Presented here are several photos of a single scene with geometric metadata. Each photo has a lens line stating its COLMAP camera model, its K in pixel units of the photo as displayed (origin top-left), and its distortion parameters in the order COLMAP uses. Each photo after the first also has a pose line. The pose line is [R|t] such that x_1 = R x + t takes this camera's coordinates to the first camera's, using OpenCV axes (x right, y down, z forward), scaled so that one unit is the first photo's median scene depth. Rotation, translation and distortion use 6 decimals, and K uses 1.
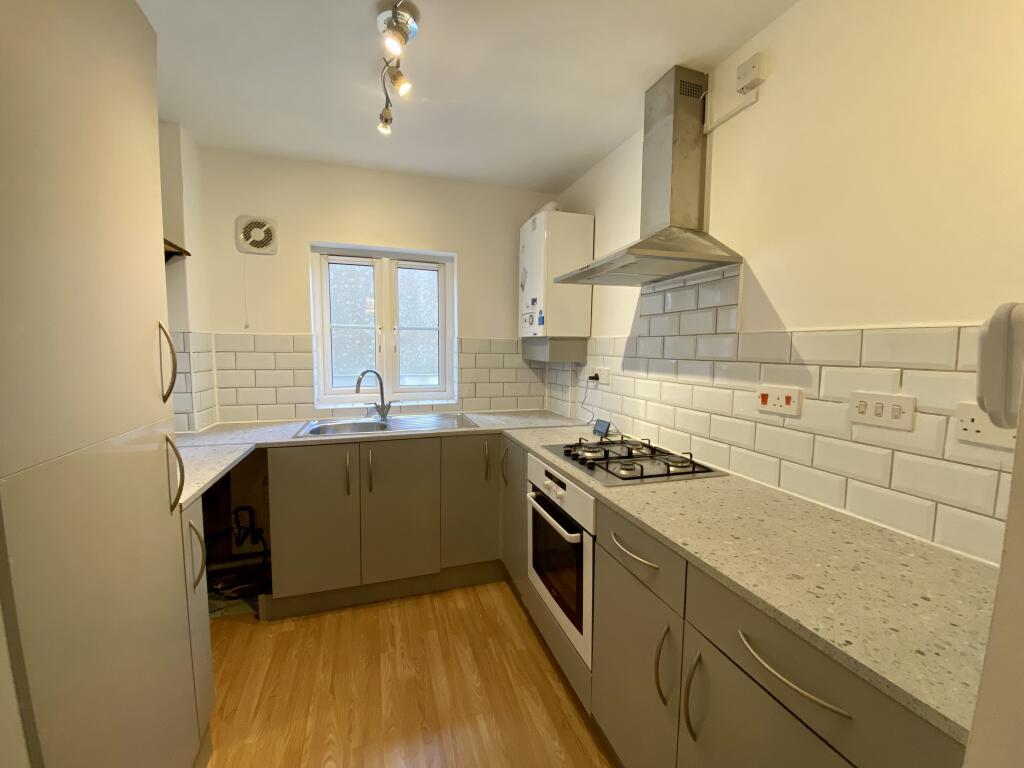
lens RADIAL K [[419.5, 0, 514.8], [0, 419.5, 381.7], [0, 0, 1]] dist [0.000021, -0.000116]
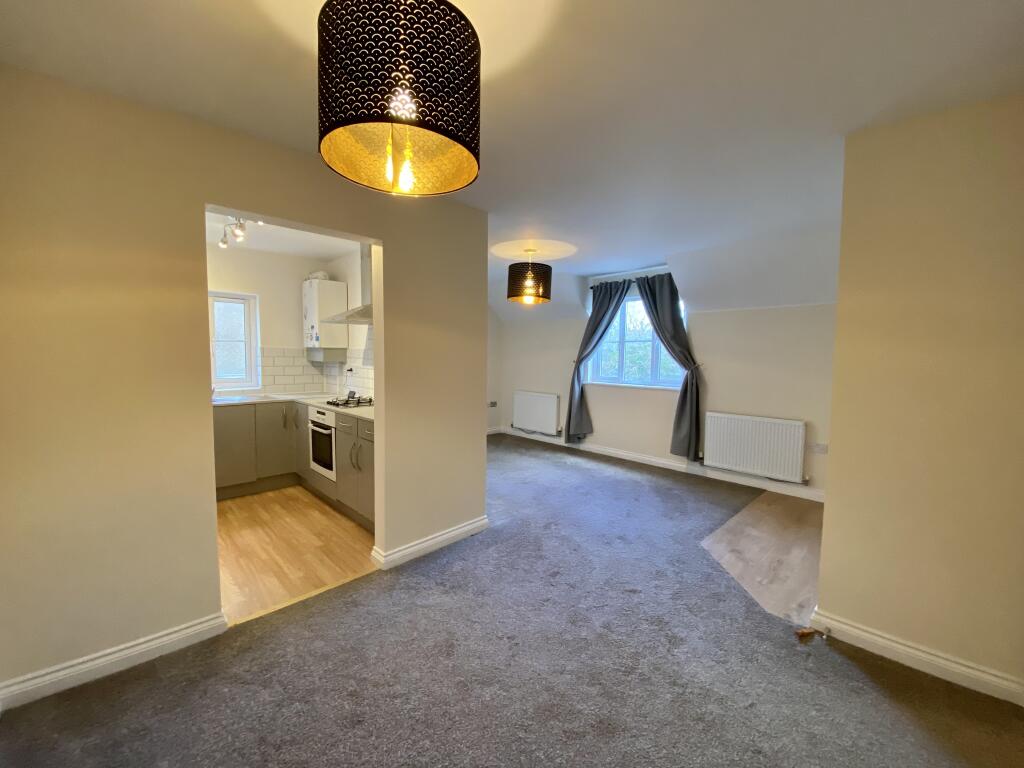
lens RADIAL K [[419.5, 0, 514.8], [0, 419.5, 381.7], [0, 0, 1]] dist [0.000021, -0.000116]
pose [[0.898809, -0.026982, 0.437509, 0.034185], [0.030417, 0.999537, -0.000846, 0.065696], [-0.437284, 0.014068, 0.899214, -0.985308]]
